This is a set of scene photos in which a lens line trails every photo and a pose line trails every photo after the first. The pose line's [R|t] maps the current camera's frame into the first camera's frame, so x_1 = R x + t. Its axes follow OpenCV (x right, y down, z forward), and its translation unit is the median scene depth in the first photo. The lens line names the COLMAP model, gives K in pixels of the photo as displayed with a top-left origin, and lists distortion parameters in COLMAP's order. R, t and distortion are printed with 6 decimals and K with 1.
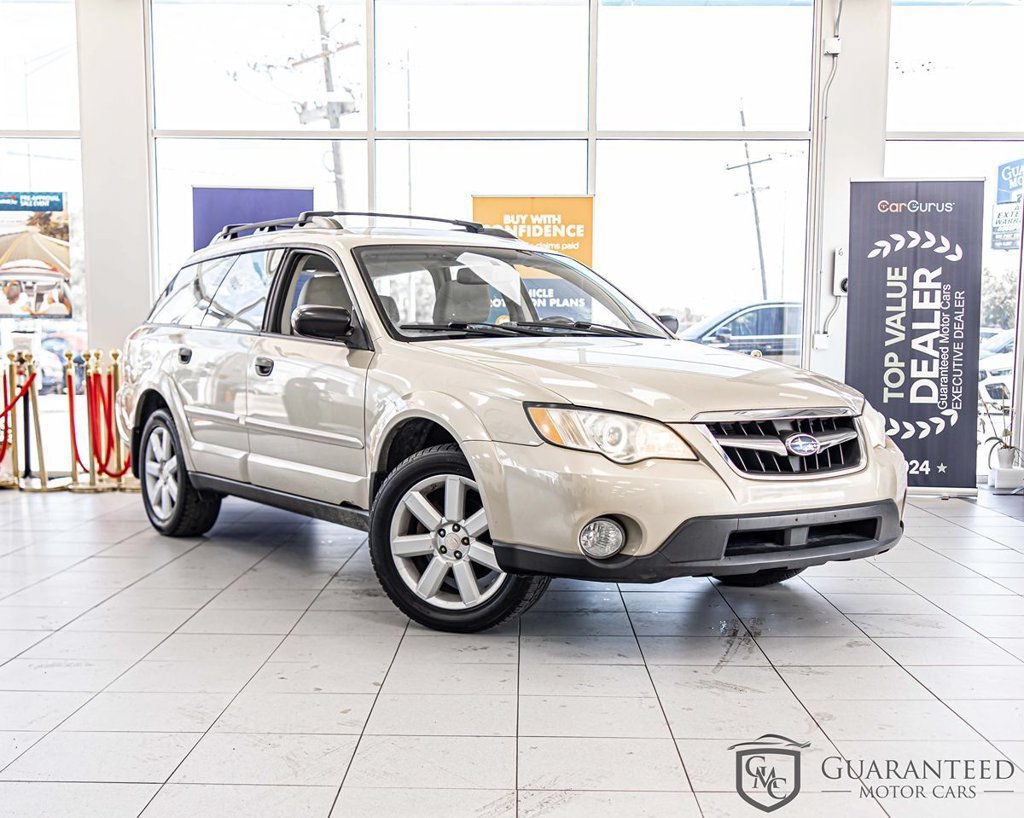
lens RADIAL K [[1154.7, 0, 456.1], [0, 1154.7, 434.0], [0, 0, 1]] dist [0.007648, 0.000000]
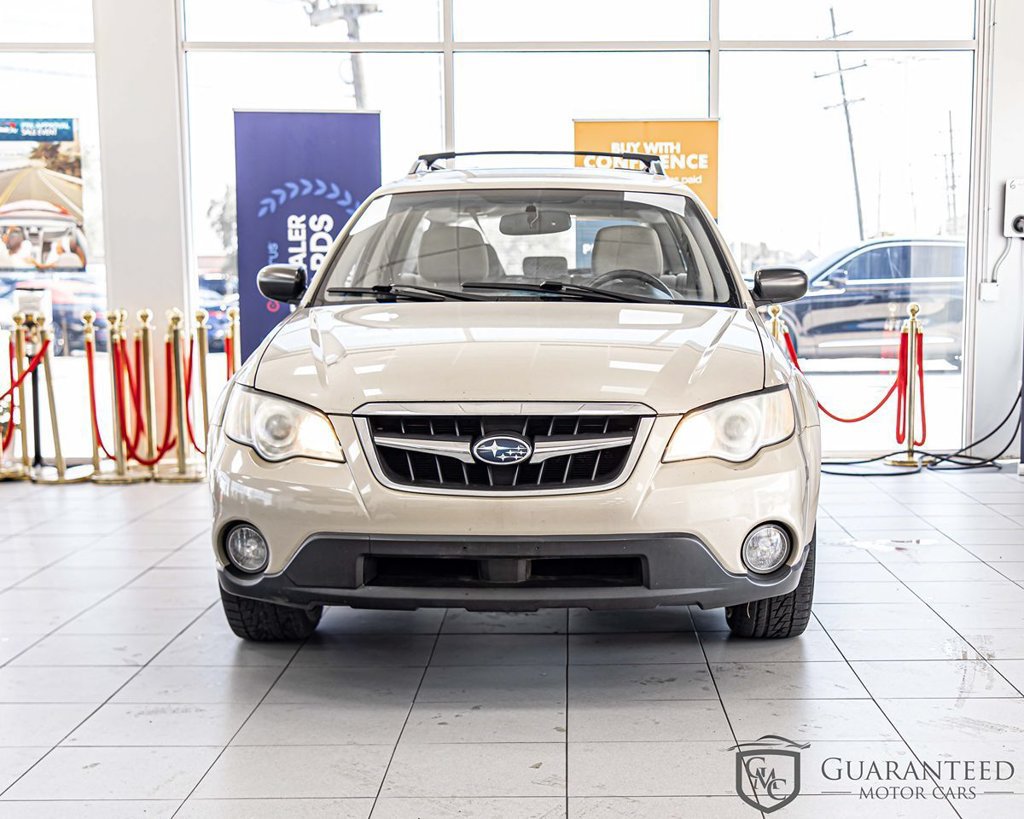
lens RADIAL K [[1373.2, 0, 517.2], [0, 1373.2, 414.4], [0, 0, 1]] dist [0.010404, 0.000000]
pose [[0.999555, -0.011653, 0.027446, -0.055657], [0.011219, 0.999810, 0.015919, -0.010854], [-0.027626, -0.015604, 0.999497, 0.011295]]
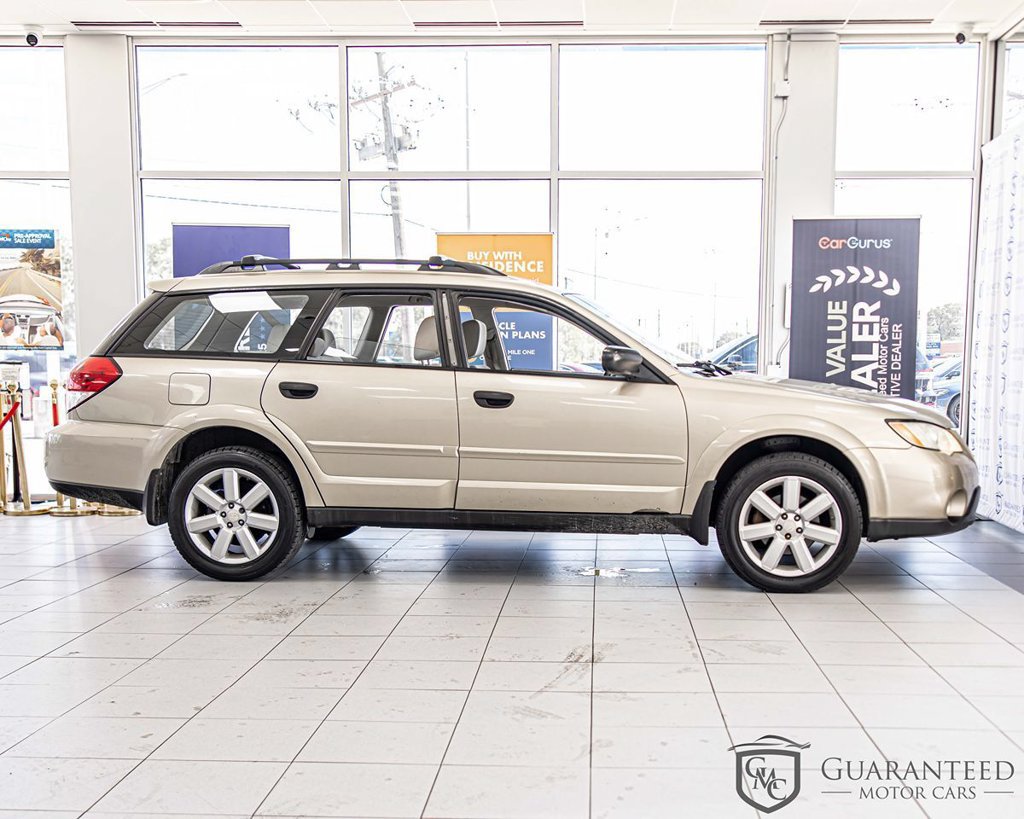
lens RADIAL K [[1097.2, 0, 525.7], [0, 1097.2, 454.8], [0, 0, 1]] dist [0.005723, 0.000000]
pose [[0.999847, 0.001514, -0.017412, 0.111109], [-0.001471, 0.999996, 0.002510, -0.007524], [0.017416, -0.002484, 0.999845, 0.004355]]
